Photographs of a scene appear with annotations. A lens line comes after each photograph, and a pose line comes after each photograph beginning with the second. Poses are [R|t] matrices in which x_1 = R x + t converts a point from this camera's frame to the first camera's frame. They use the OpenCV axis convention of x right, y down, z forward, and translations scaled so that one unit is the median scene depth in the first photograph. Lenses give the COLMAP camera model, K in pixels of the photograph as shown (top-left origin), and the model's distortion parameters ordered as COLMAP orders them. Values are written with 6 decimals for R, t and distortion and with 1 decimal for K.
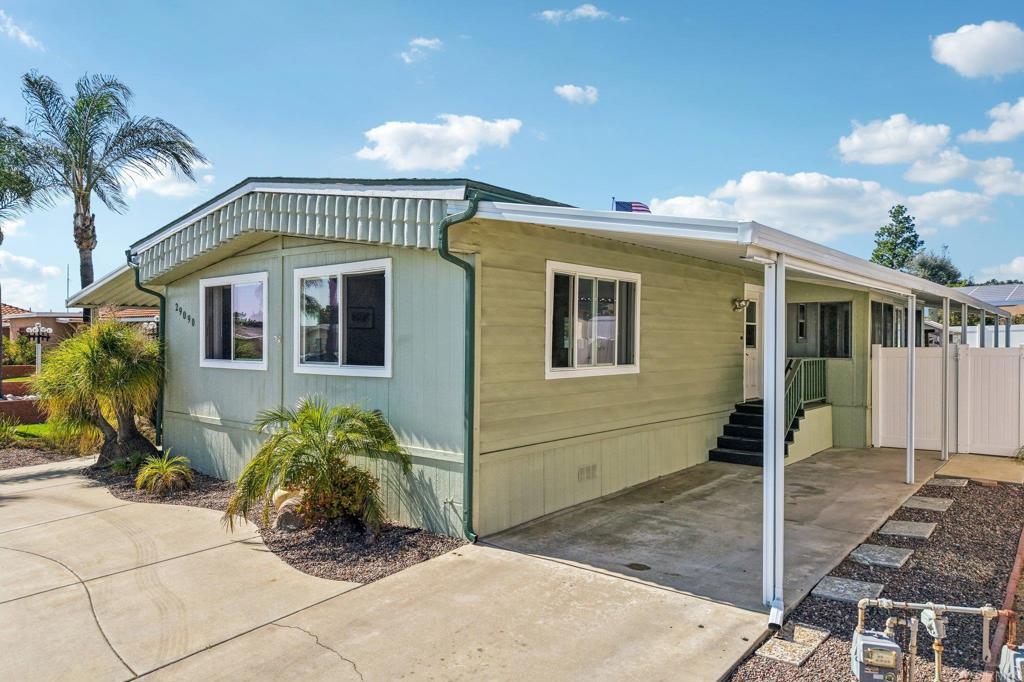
lens RADIAL K [[705.9, 0, 512.0], [0, 705.9, 341.0], [0, 0, 1]] dist [0.005853, 0.000254]
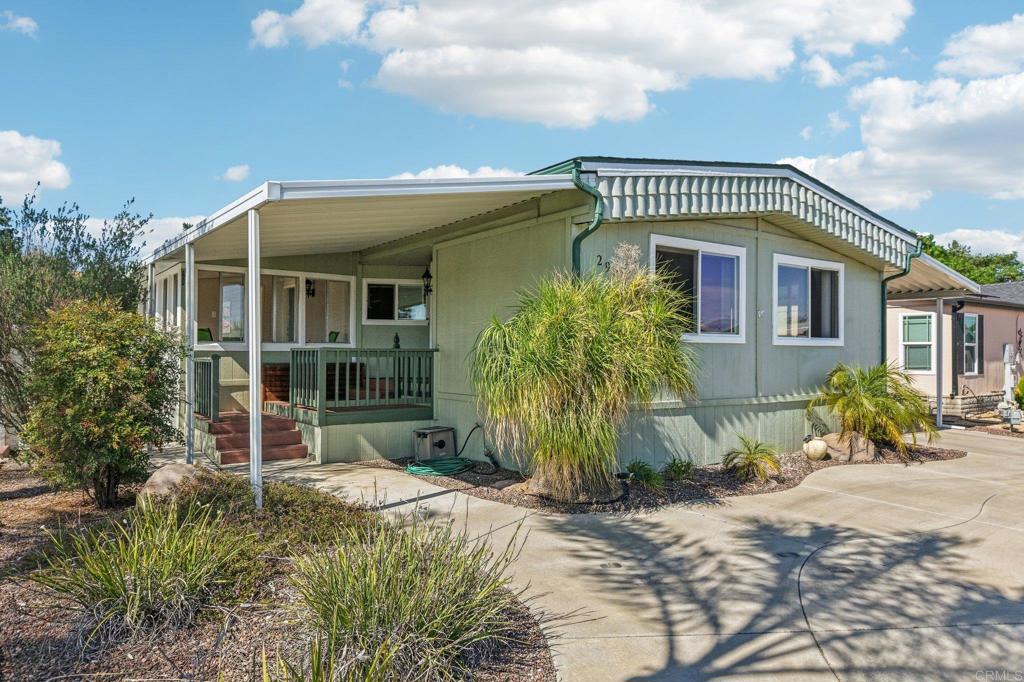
lens RADIAL K [[705.9, 0, 512.0], [0, 705.9, 341.0], [0, 0, 1]] dist [0.005853, 0.000254]
pose [[0.217869, 0.014709, 0.975867, -1.538757], [-0.007346, 0.999883, -0.013430, 0.058672], [-0.975950, -0.004243, 0.217952, 1.191038]]
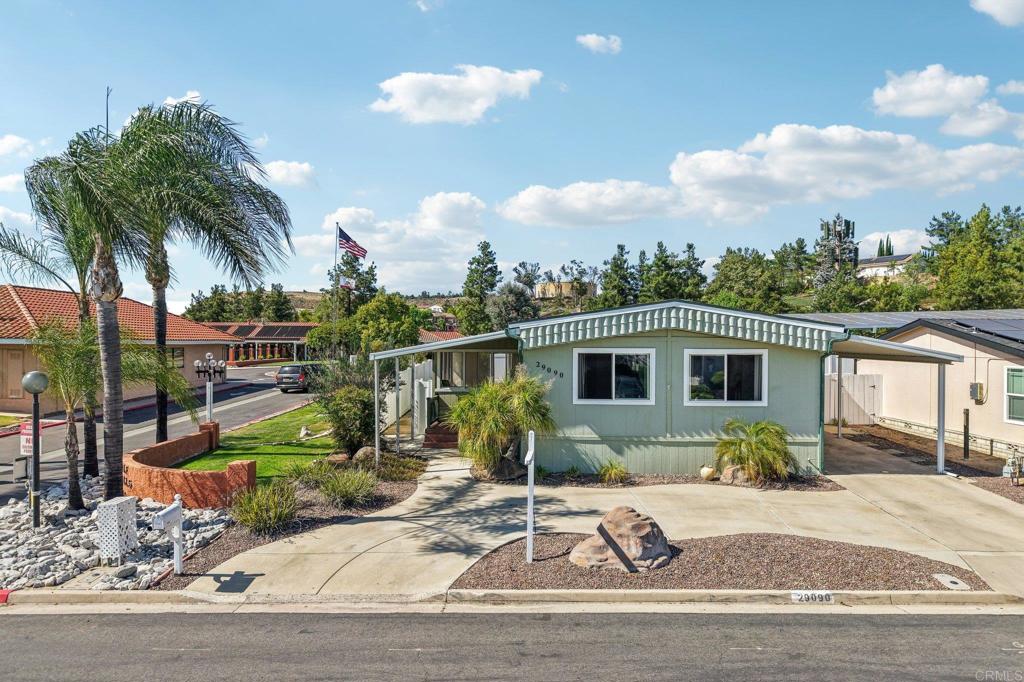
lens RADIAL K [[683.1, 0, 512.0], [0, 683.1, 341.0], [0, 0, 1]] dist [0.030080, -0.028945]
pose [[0.781156, -0.001767, 0.624333, -1.809487], [-0.000308, 0.999995, 0.003215, -0.131355], [-0.624336, -0.002704, 0.781151, -0.112028]]
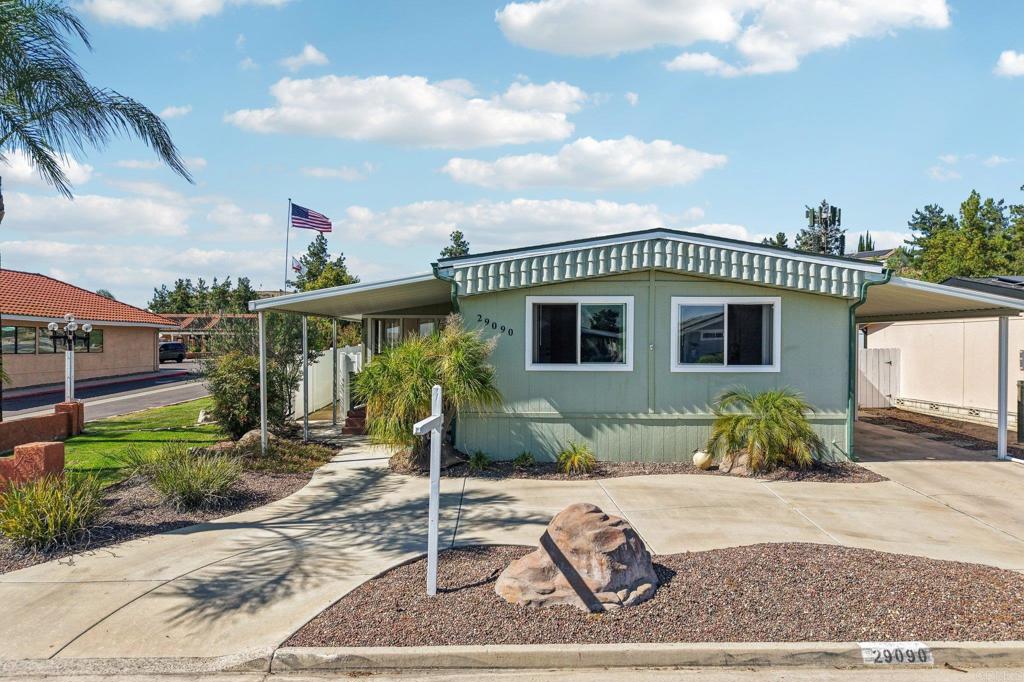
lens RADIAL K [[683.1, 0, 512.0], [0, 683.1, 341.0], [0, 0, 1]] dist [0.030080, -0.028945]
pose [[0.762932, -0.000134, 0.646479, -1.453137], [-0.001244, 0.999998, 0.001675, -0.017620], [-0.646478, -0.002082, 0.762930, 0.178831]]
